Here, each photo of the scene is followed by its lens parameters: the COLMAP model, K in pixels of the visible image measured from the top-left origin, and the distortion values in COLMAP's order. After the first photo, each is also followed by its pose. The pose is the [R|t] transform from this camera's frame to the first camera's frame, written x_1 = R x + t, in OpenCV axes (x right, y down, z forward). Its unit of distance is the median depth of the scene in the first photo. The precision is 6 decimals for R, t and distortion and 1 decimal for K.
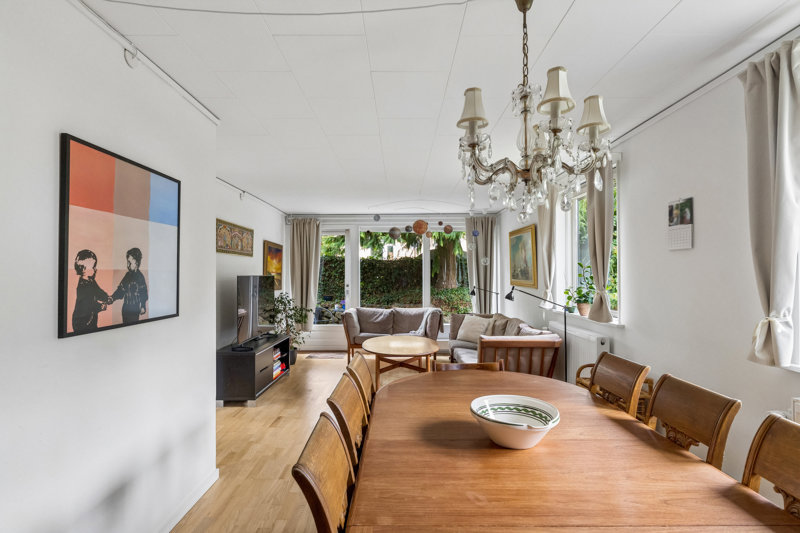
lens RADIAL K [[397.1, 0, 400.0], [0, 397.1, 266.5], [0, 0, 1]] dist [0.000836, -0.000082]
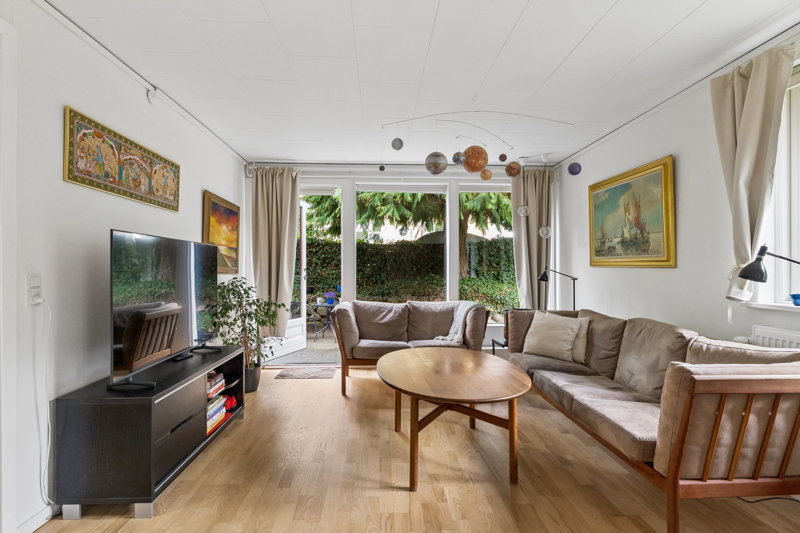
lens RADIAL K [[397.1, 0, 400.0], [0, 397.1, 266.5], [0, 0, 1]] dist [0.000836, -0.000082]
pose [[0.998656, 0.003046, 0.051747, -0.087680], [-0.003717, 0.999910, 0.012882, 0.049446], [-0.051703, -0.013057, 0.998577, 0.447475]]
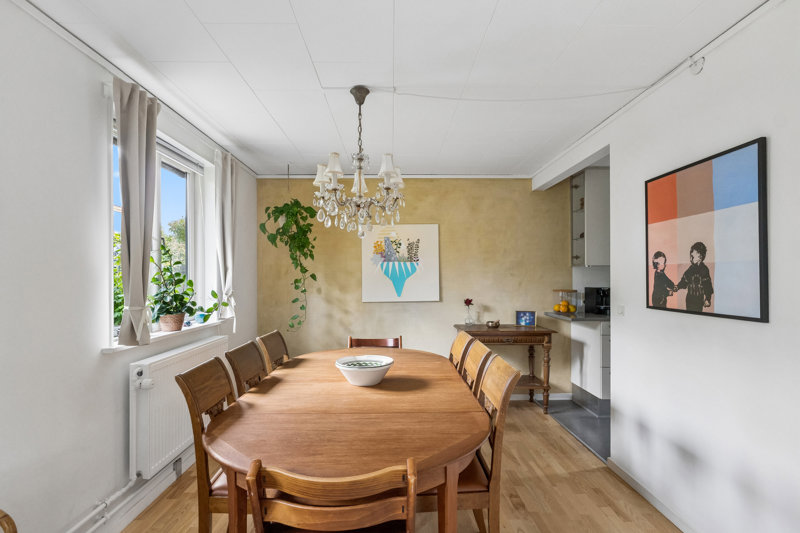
lens RADIAL K [[398.9, 0, 399.7], [0, 398.9, 278.5], [0, 0, 1]] dist [0.001128, 0.000063]
pose [[-0.999856, 0.006408, -0.015701, 0.054720], [0.006631, 0.999877, -0.014211, 0.022479], [0.015608, -0.014313, -0.999776, 0.774463]]
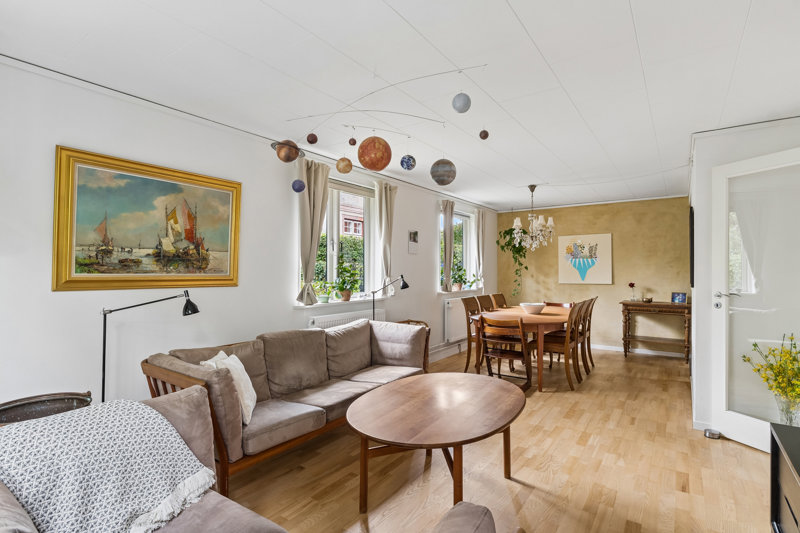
lens RADIAL K [[397.1, 0, 400.0], [0, 397.1, 266.5], [0, 0, 1]] dist [0.000836, -0.000082]
pose [[-0.814734, 0.006702, 0.579796, -0.237618], [-0.008420, 0.999691, -0.023386, 0.038402], [-0.579773, -0.023935, -0.814426, 1.383572]]
